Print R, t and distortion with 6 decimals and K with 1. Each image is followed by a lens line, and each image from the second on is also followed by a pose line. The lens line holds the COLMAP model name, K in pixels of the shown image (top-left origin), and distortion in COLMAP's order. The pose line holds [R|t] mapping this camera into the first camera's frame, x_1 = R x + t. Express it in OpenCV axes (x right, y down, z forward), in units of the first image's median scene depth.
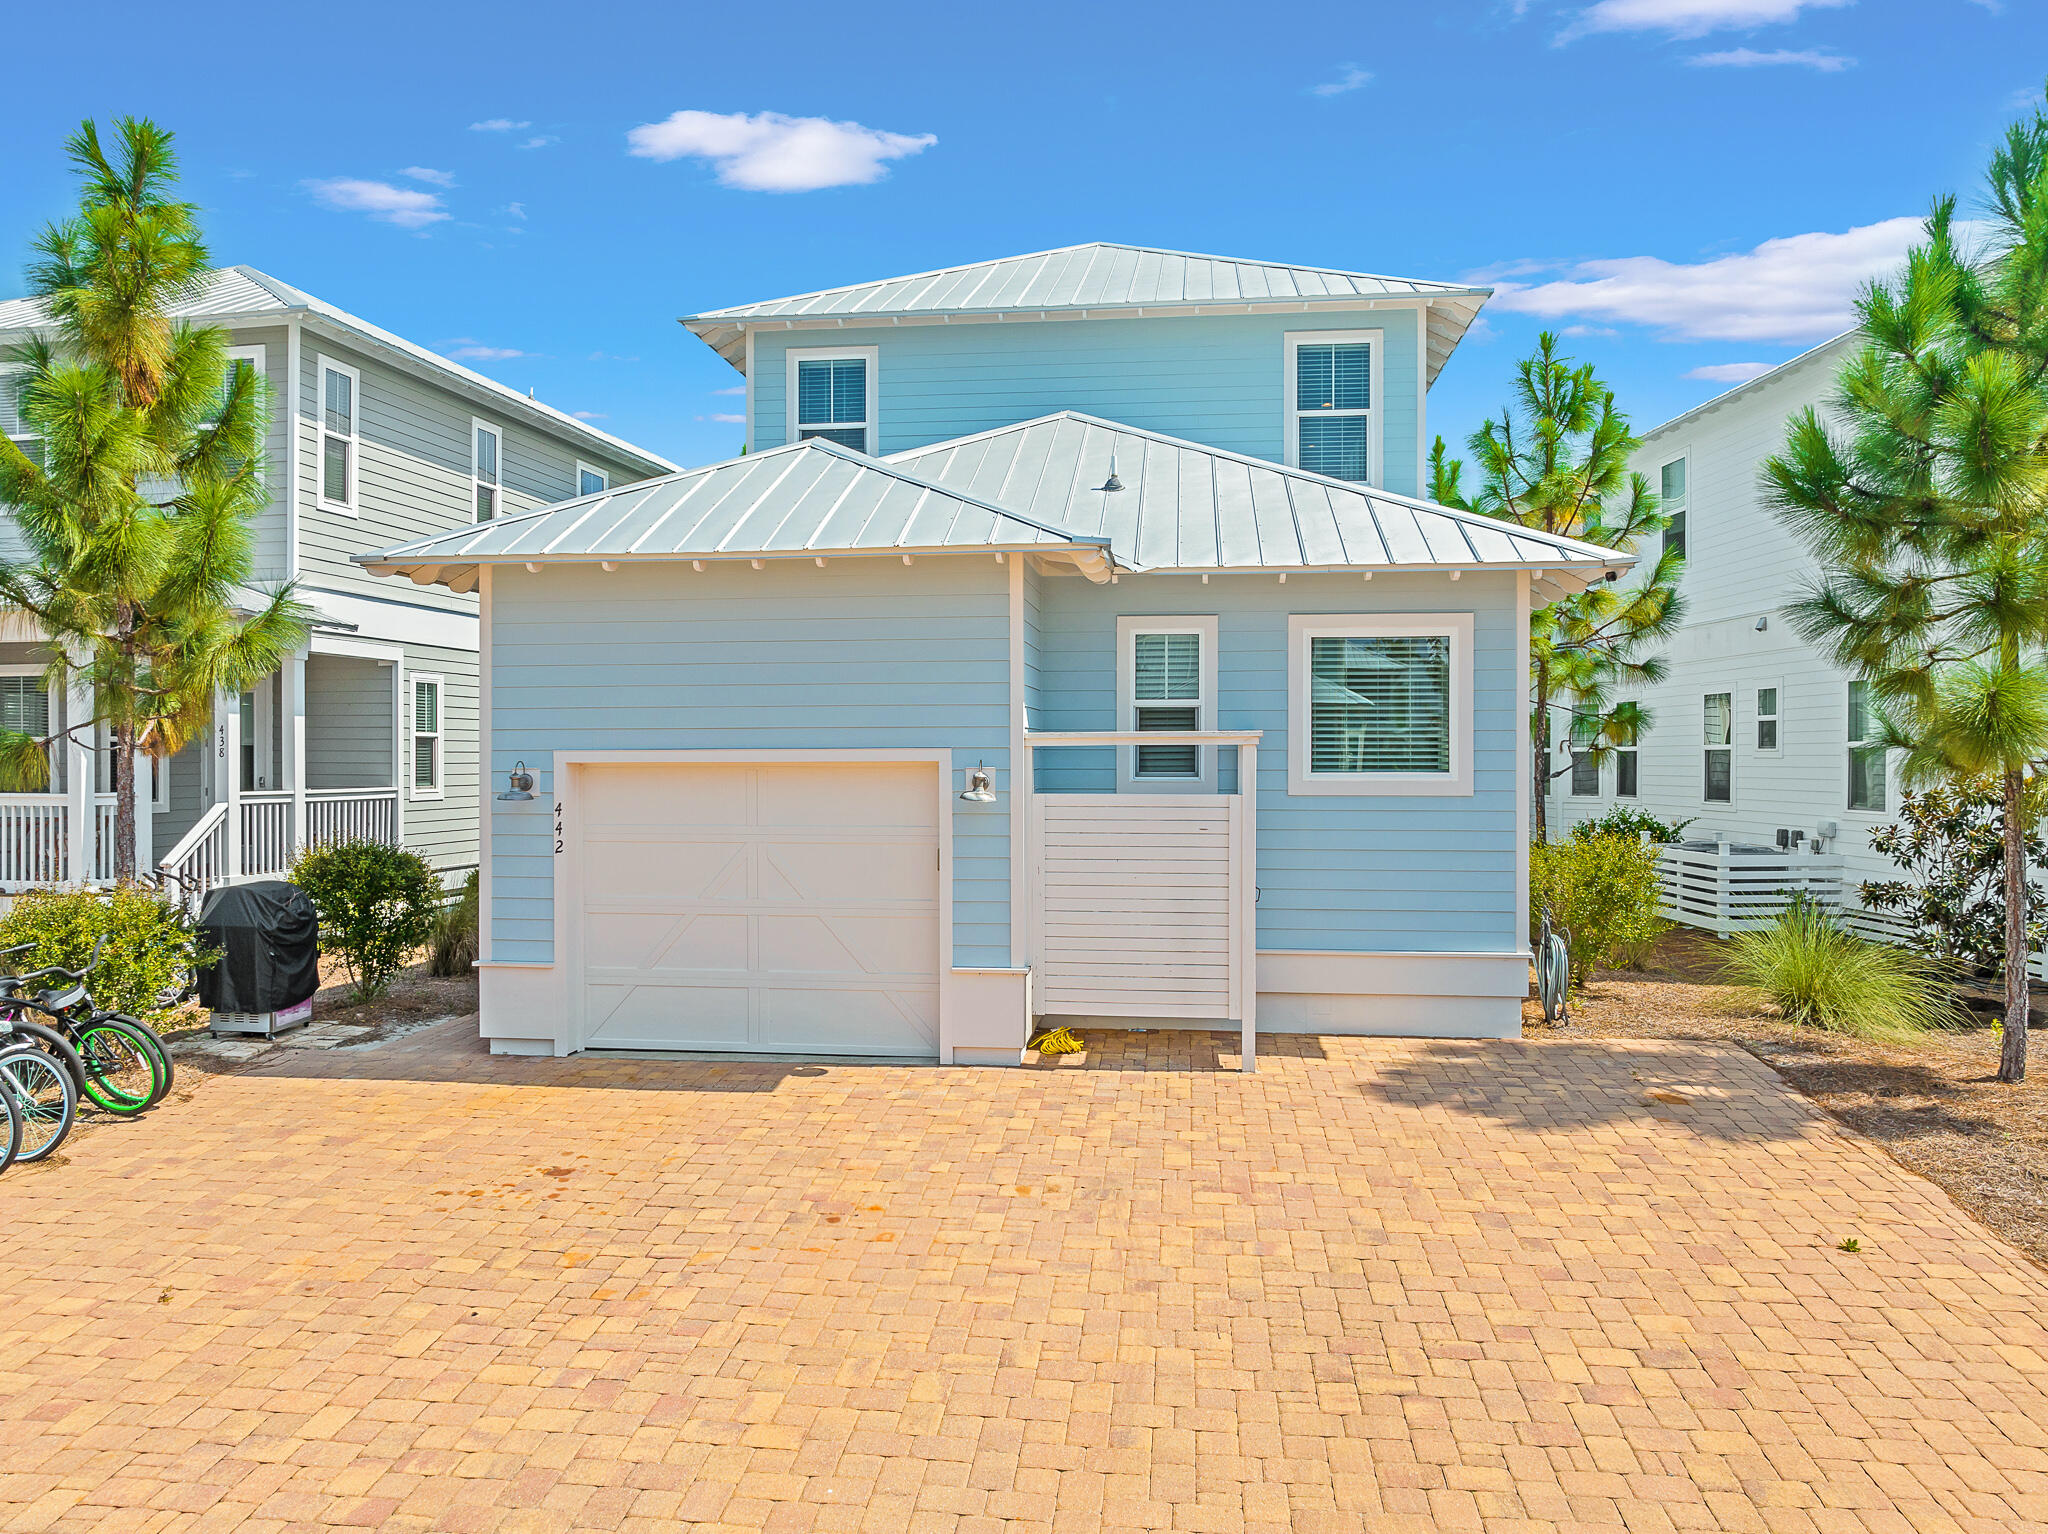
lens RADIAL K [[1522.6, 0, 1025.6], [0, 1522.6, 759.7], [0, 0, 1]] dist [-0.037687, 0.007285]
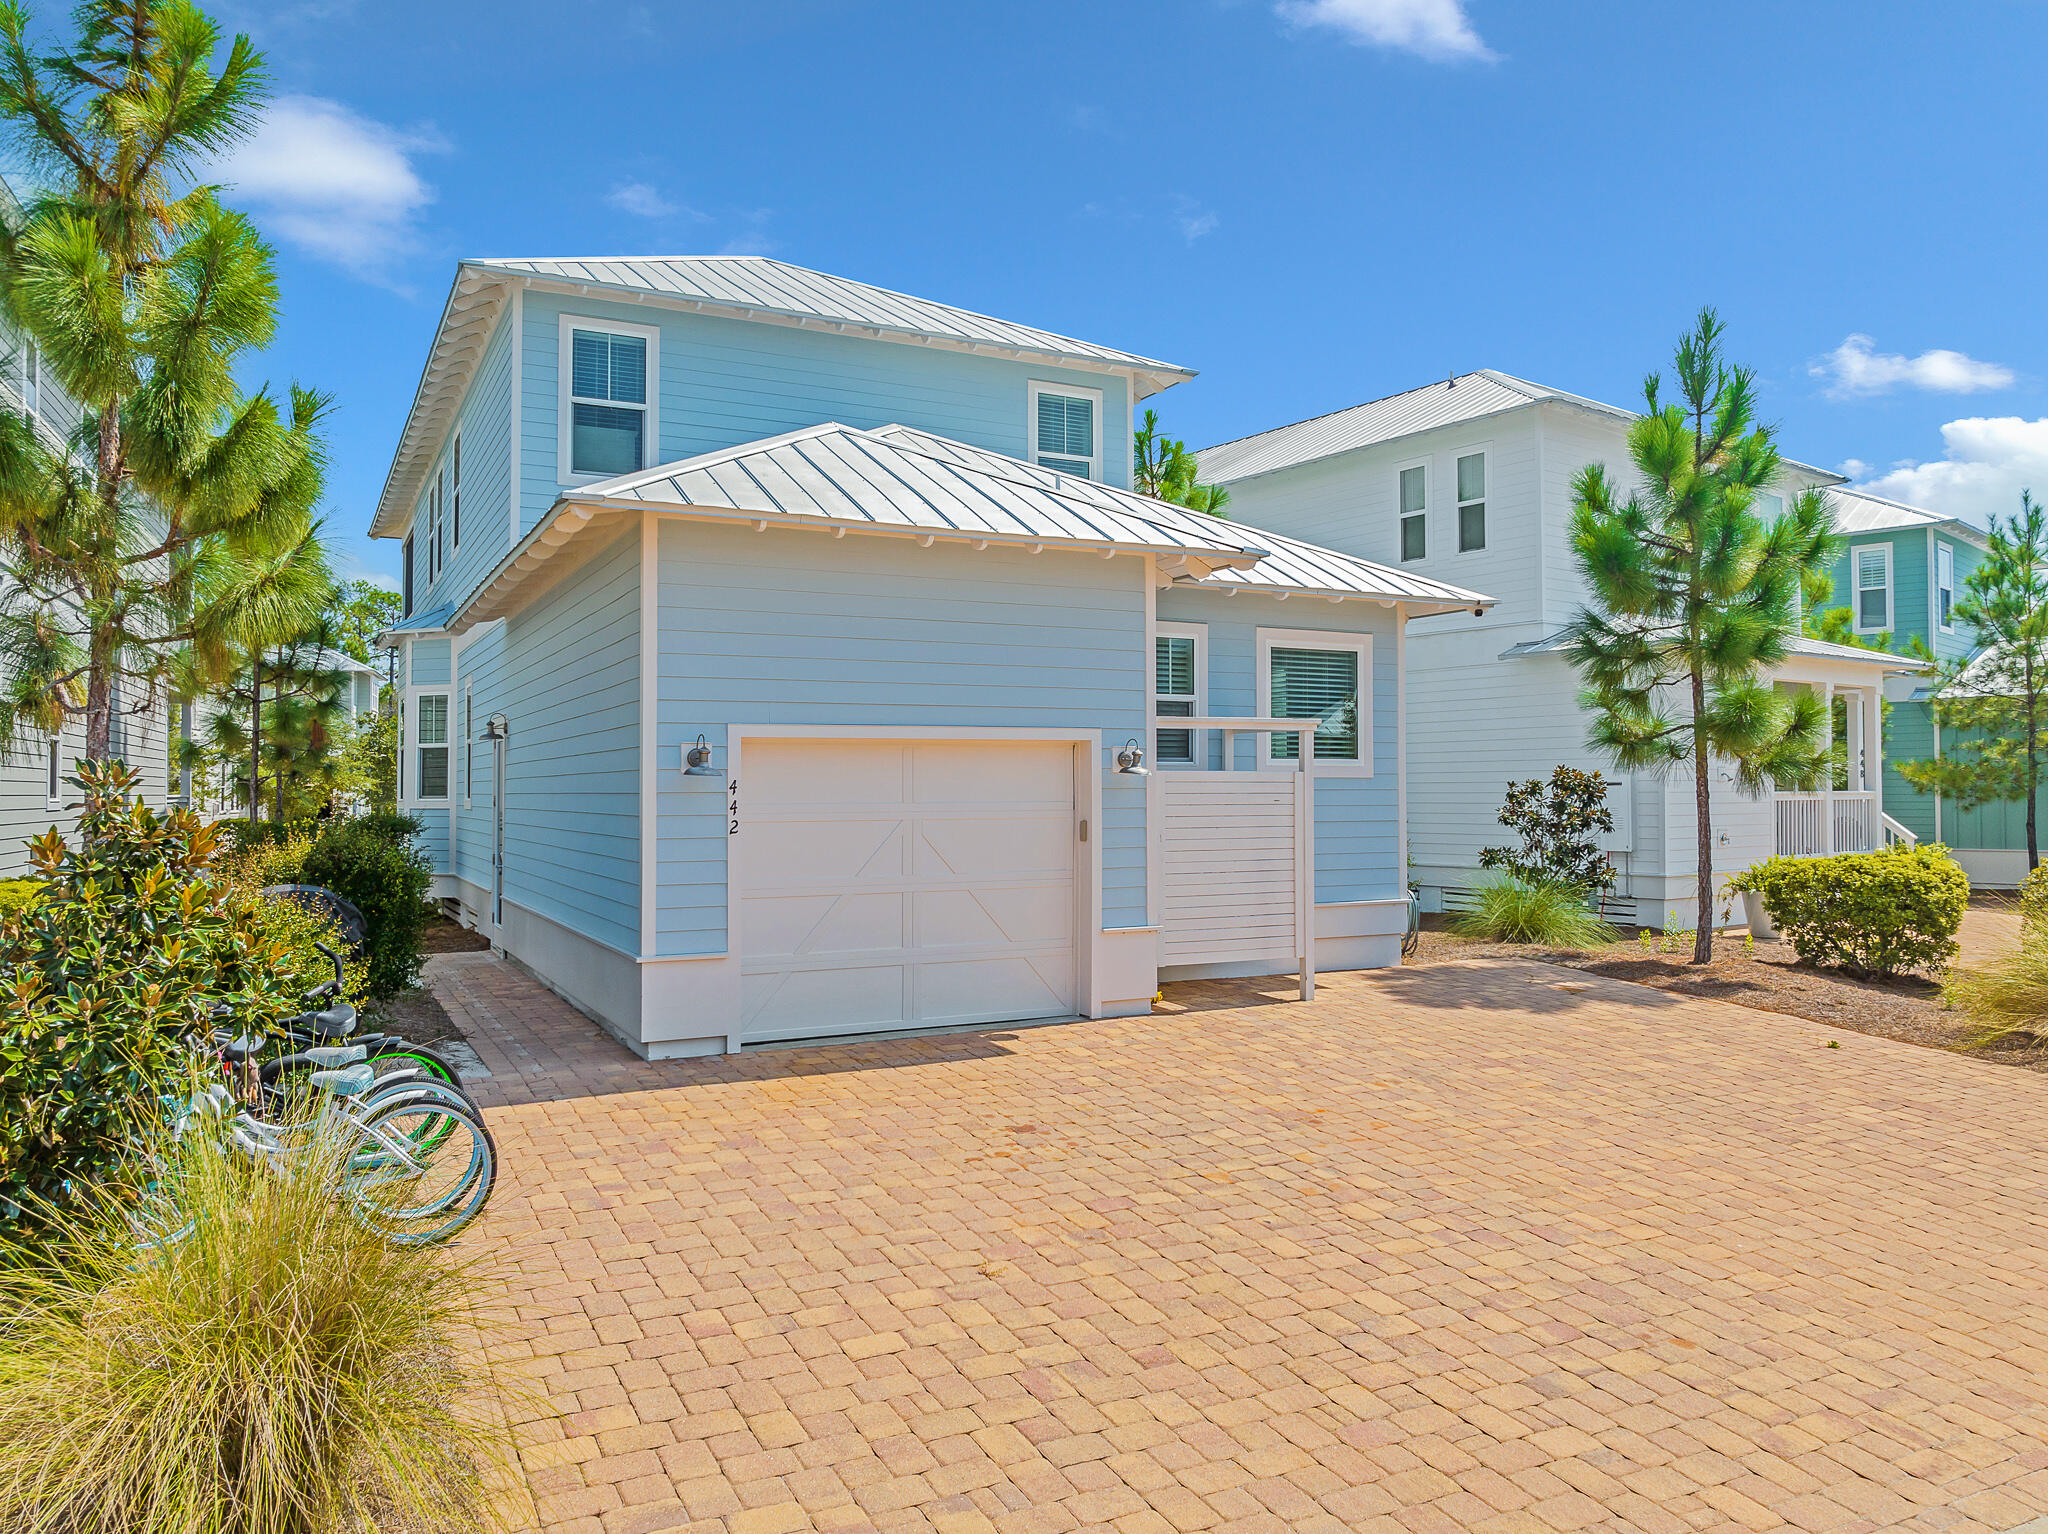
lens RADIAL K [[1522.6, 0, 1022.4], [0, 1522.6, 771.4], [0, 0, 1]] dist [-0.037687, 0.007285]
pose [[0.813407, 0.005201, 0.581671, -0.732680], [0.006200, 0.999826, -0.017609, 0.042202], [-0.581661, 0.017930, 0.813233, 0.141411]]
